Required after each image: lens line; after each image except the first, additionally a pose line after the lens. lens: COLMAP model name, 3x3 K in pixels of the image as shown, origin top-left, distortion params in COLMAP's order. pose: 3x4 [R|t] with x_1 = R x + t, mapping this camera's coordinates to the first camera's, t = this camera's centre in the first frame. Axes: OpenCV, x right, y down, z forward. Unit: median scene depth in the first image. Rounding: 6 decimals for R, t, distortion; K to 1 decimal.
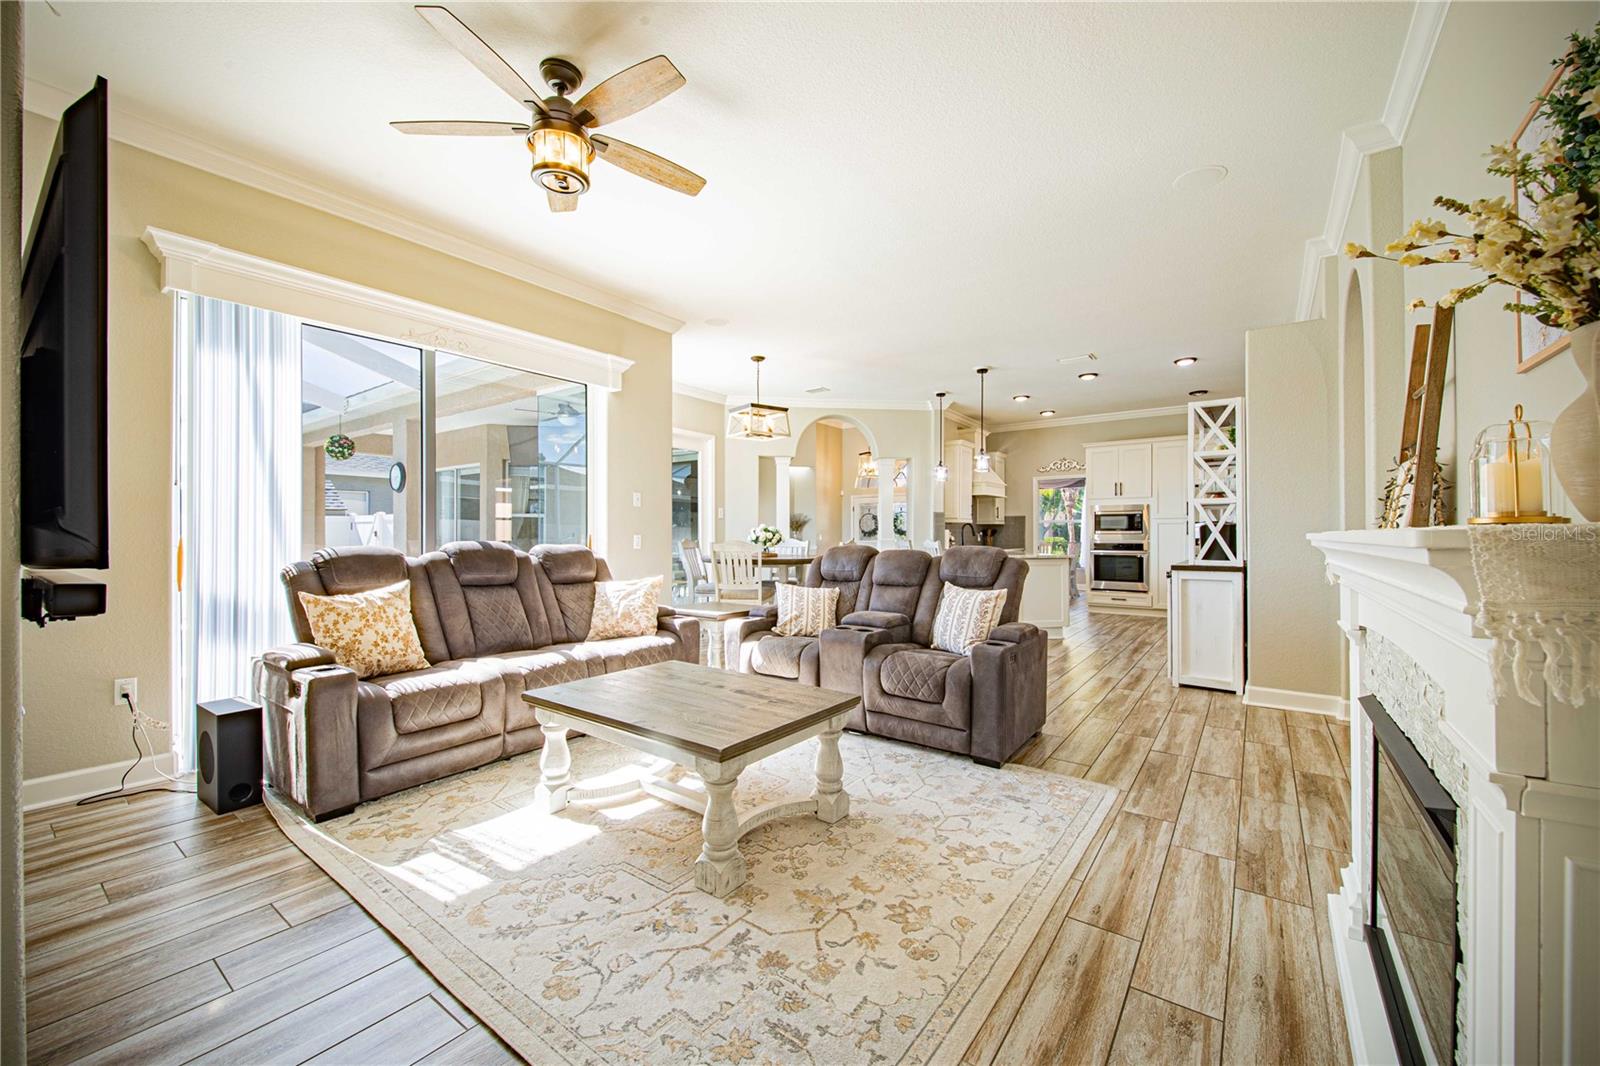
lens RADIAL K [[621.2, 0, 816.1], [0, 621.2, 532.1], [0, 0, 1]] dist [-0.000927, -0.000374]
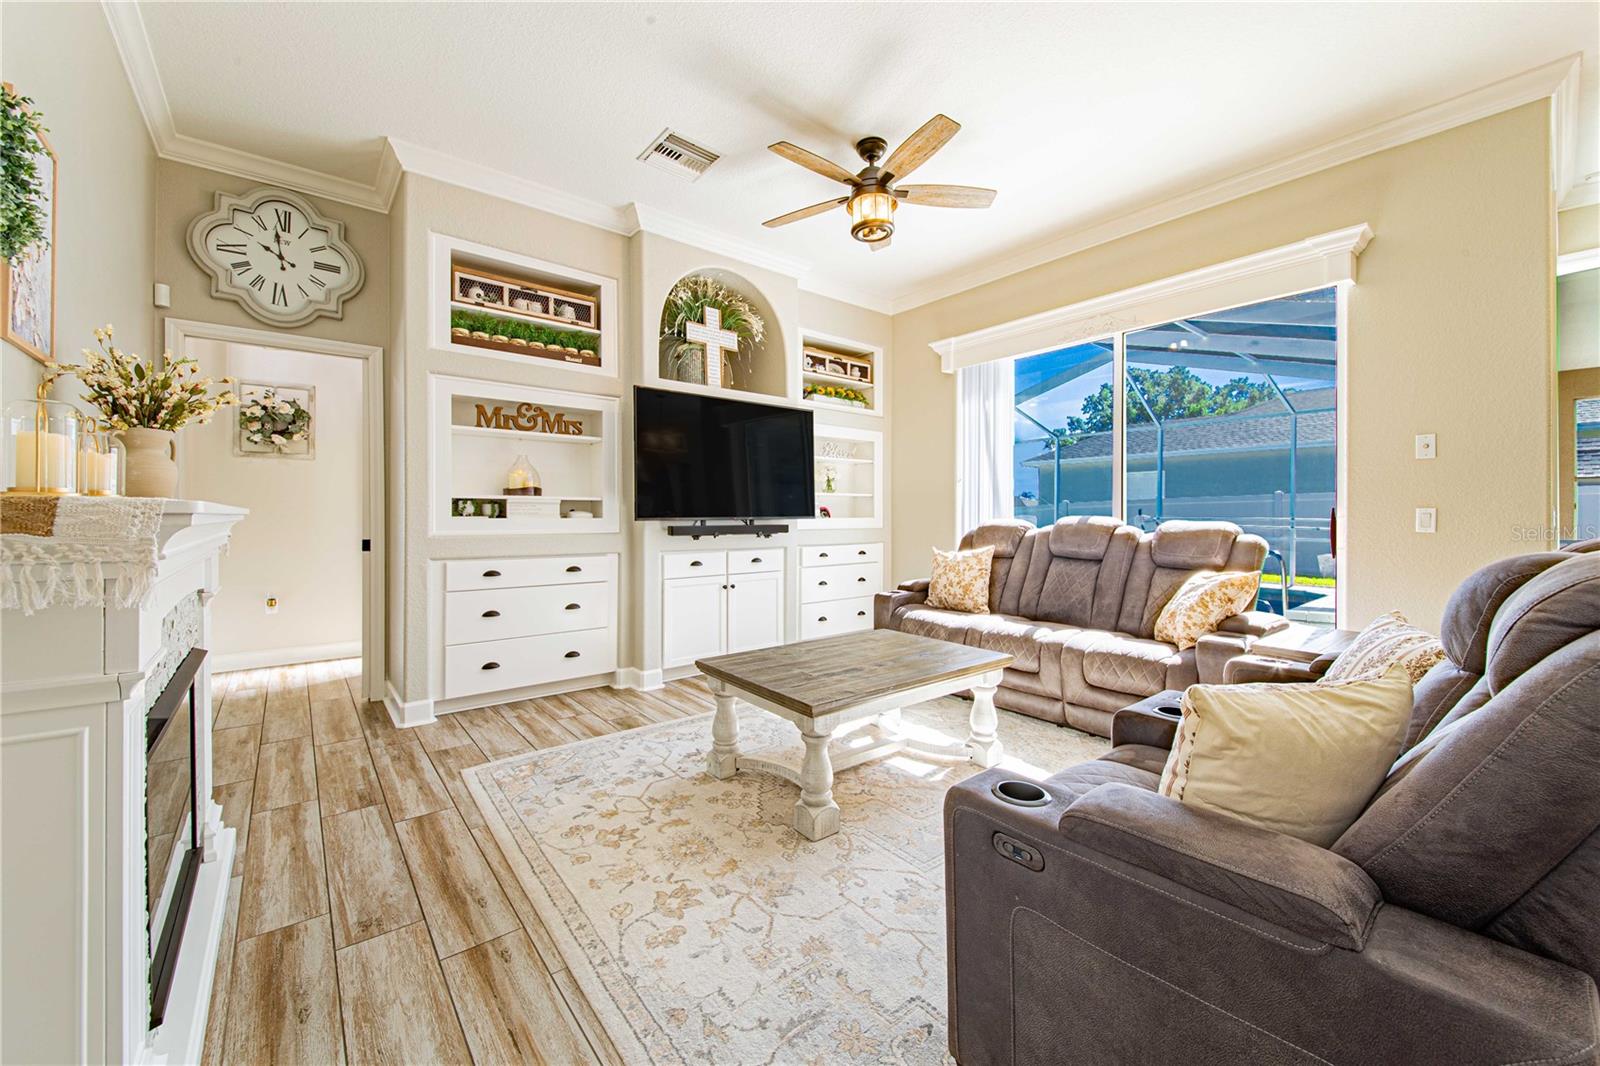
lens RADIAL K [[621.2, 0, 807.5], [0, 621.2, 514.1], [0, 0, 1]] dist [-0.000927, -0.000374]
pose [[-0.253709, 0.009323, -0.967236, 1.213323], [-0.000625, 0.999952, 0.009803, 0.000163], [0.967280, 0.003091, -0.253691, 1.686143]]
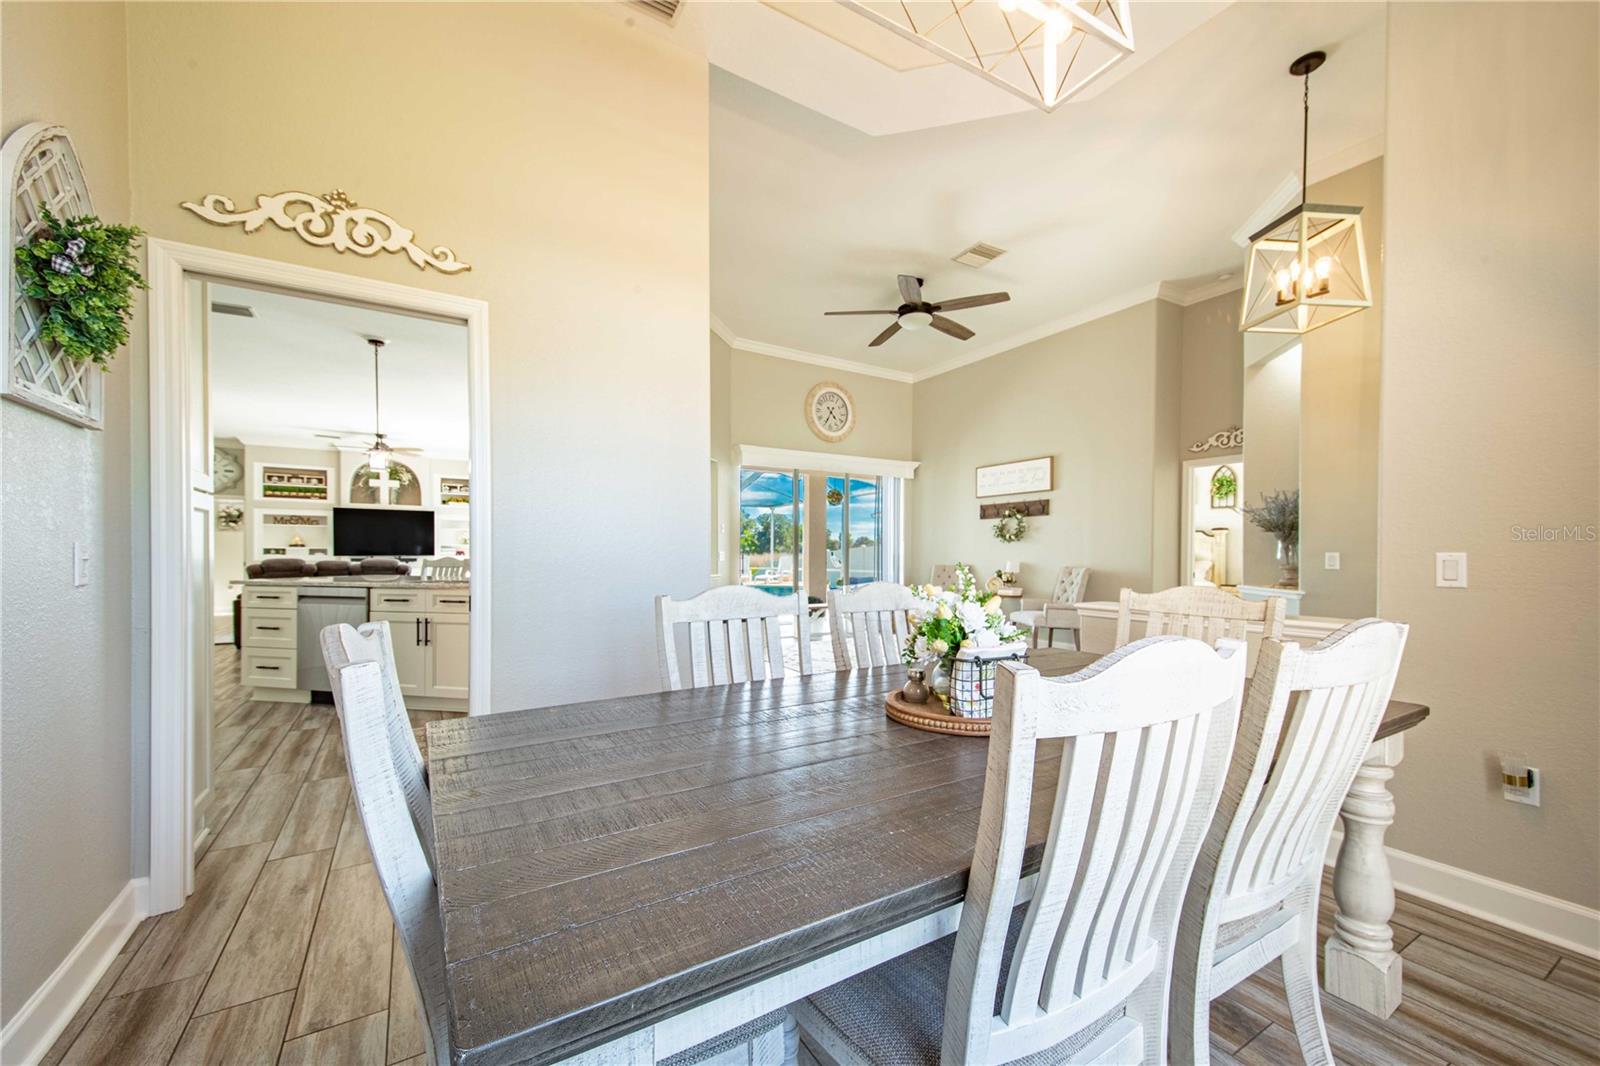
lens RADIAL K [[621.2, 0, 842.5], [0, 621.2, 558.8], [0, 0, 1]] dist [-0.000927, -0.000374]
pose [[-0.329796, 0.013042, -0.943962, 3.741120], [0.003739, 0.999915, 0.012508, 0.019214], [0.944045, 0.000596, -0.329817, 8.232646]]
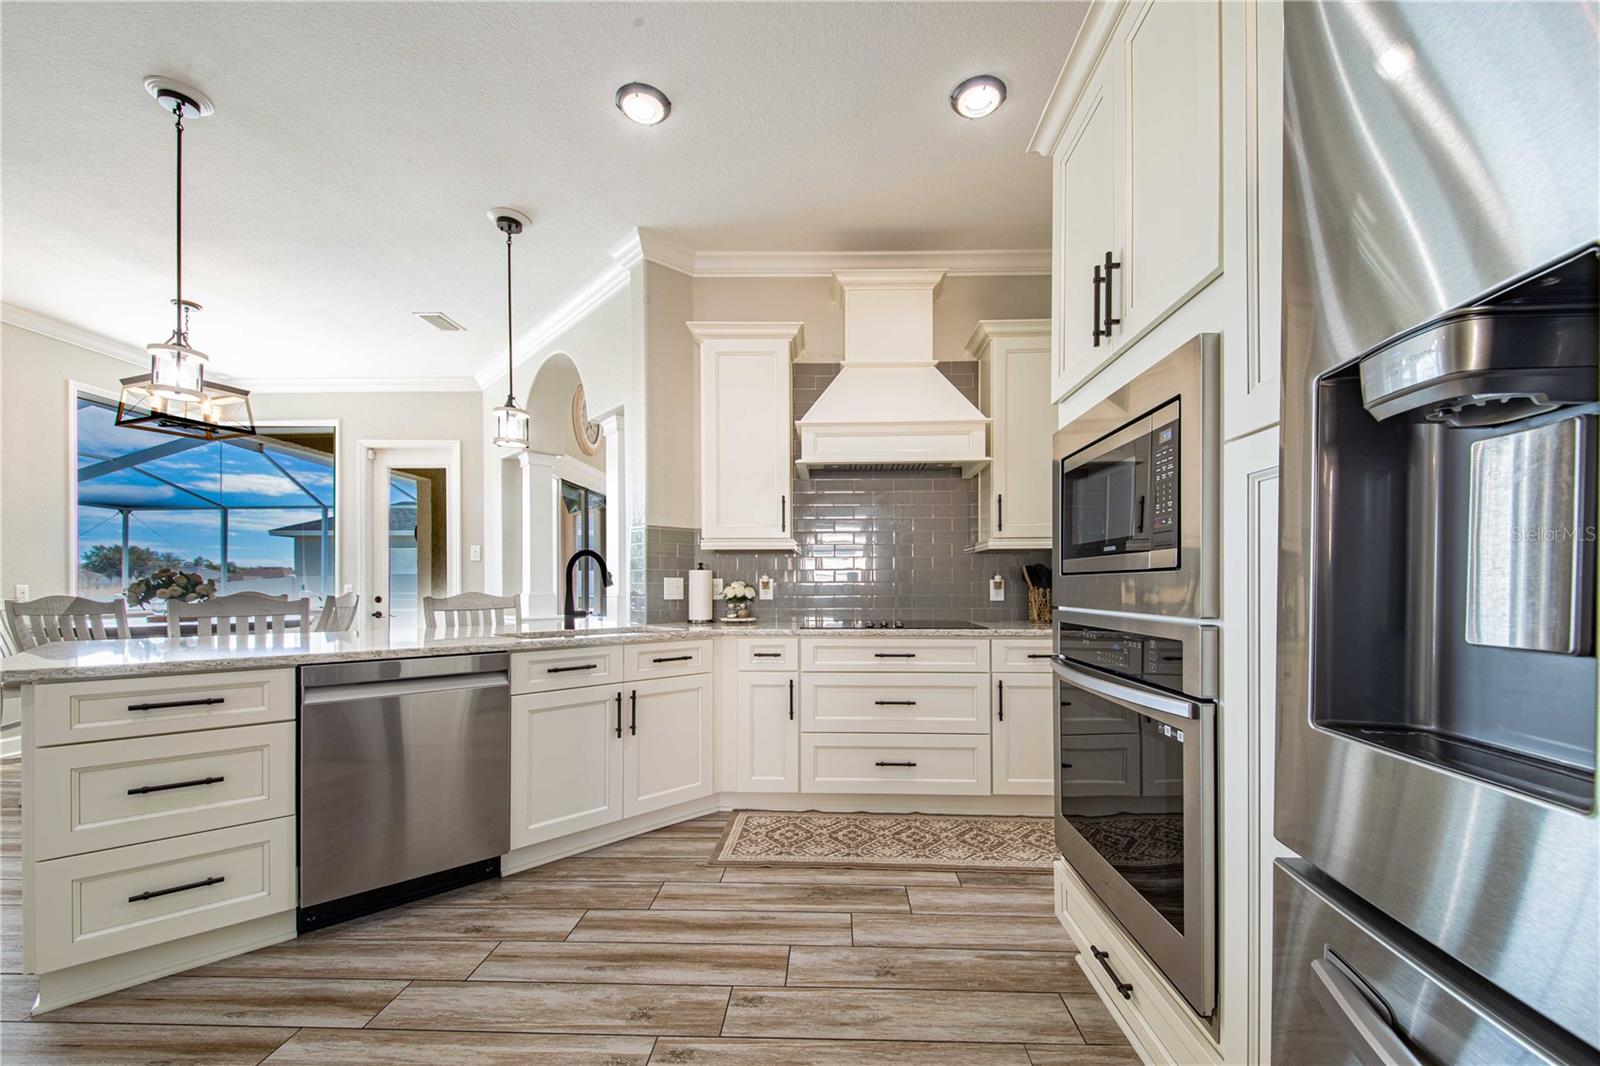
lens RADIAL K [[621.2, 0, 820.0], [0, 621.2, 585.4], [0, 0, 1]] dist [-0.000927, -0.000374]
pose [[0.572739, 0.006958, -0.819708, 3.431713], [0.000875, 0.999958, 0.009100, -0.001282], [0.819737, -0.005929, 0.572709, 4.578584]]
